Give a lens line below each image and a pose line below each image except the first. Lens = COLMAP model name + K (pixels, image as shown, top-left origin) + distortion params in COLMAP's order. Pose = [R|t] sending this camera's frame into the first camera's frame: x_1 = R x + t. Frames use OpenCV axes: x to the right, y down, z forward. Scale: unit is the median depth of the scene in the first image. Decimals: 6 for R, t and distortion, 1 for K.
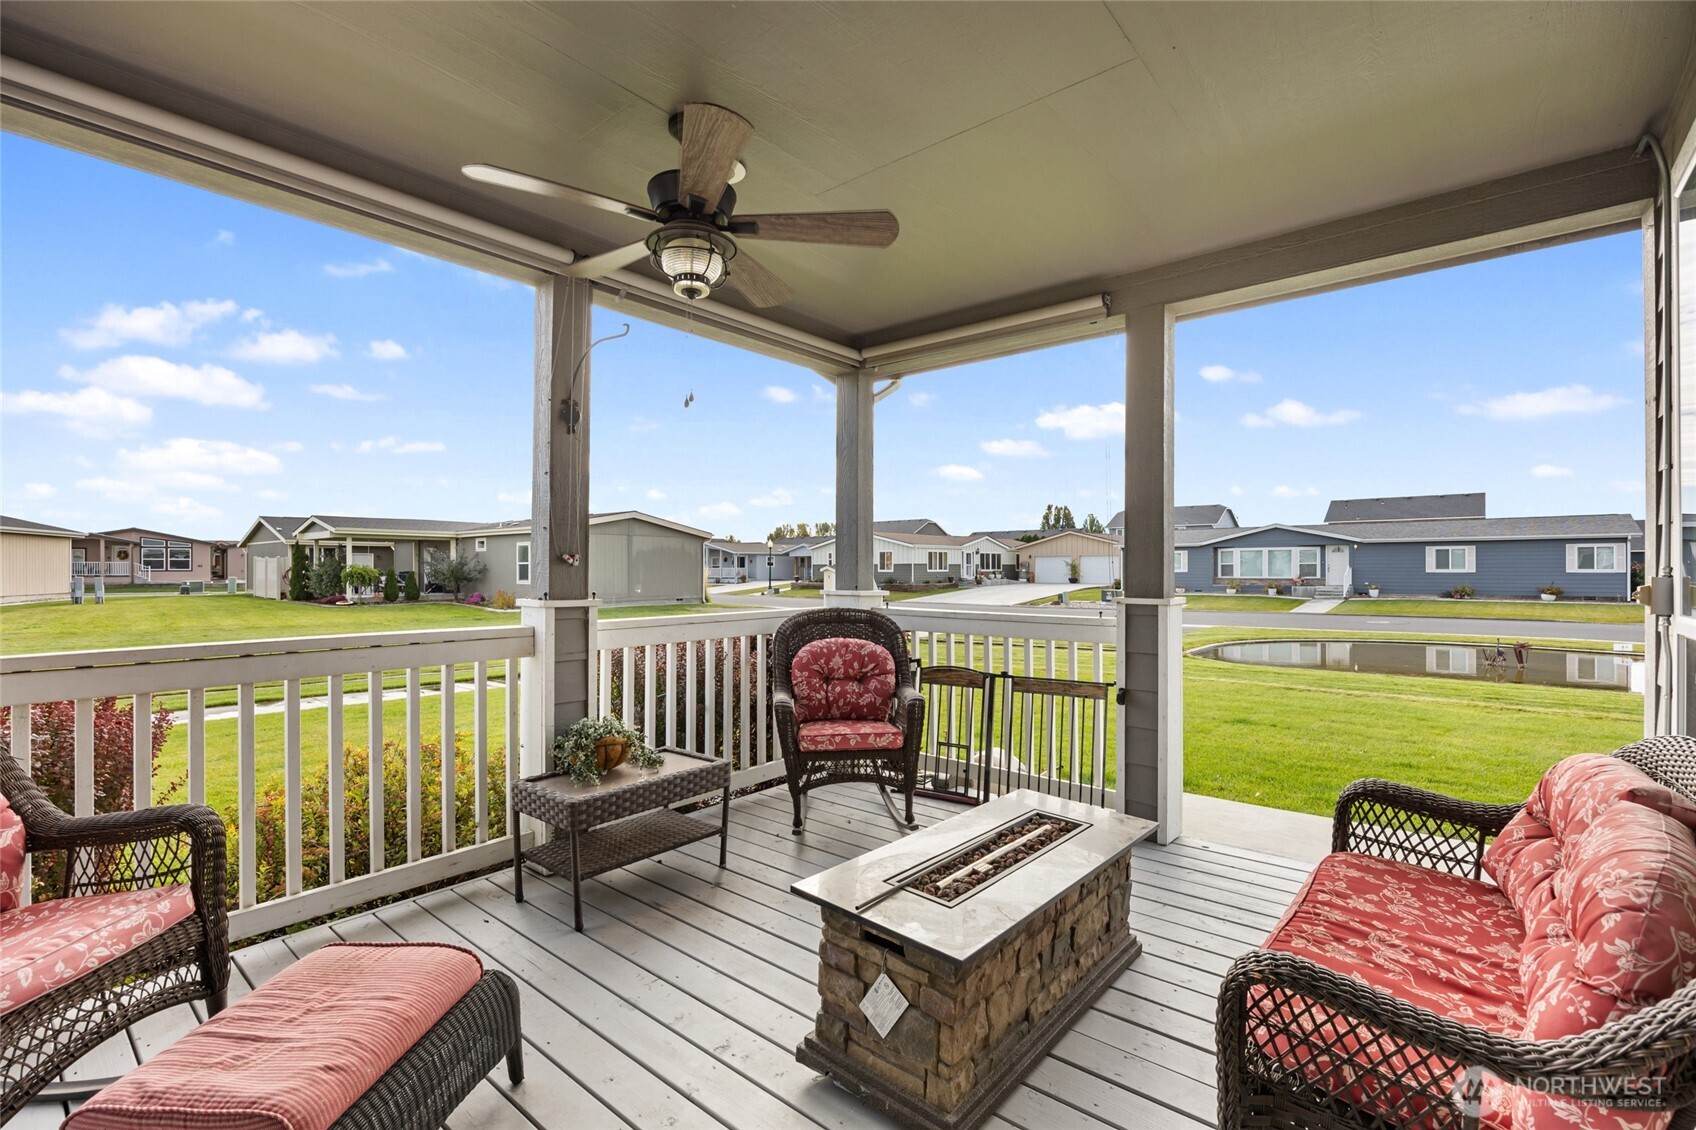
lens RADIAL K [[760.6, 0, 856.3], [0, 760.6, 576.9], [0, 0, 1]] dist [-0.011077, -0.000030]
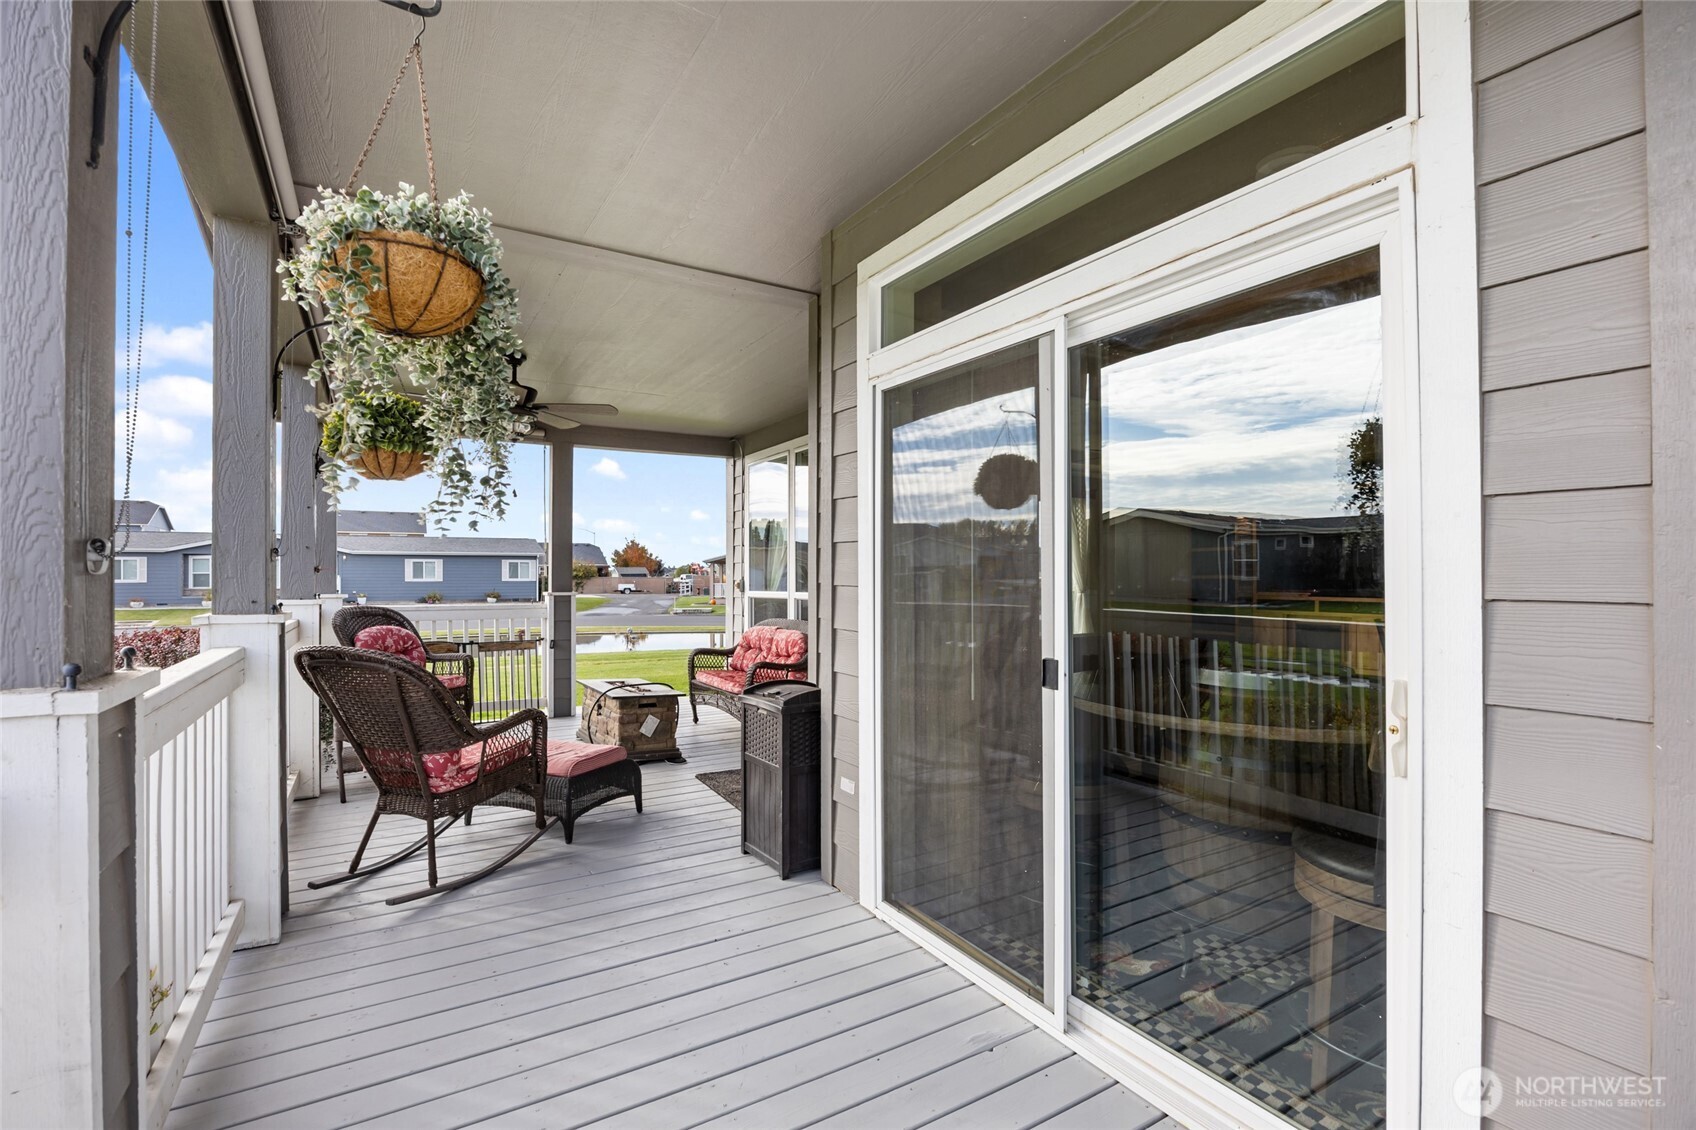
lens RADIAL K [[818.6, 0, 848.3], [0, 818.6, 572.7], [0, 0, 1]] dist [0.000301, 0.000017]
pose [[0.341294, 0.006028, 0.939937, -0.170930], [0.010823, 0.999888, -0.010342, 0.000821], [-0.939894, 0.013702, 0.341190, -0.051810]]
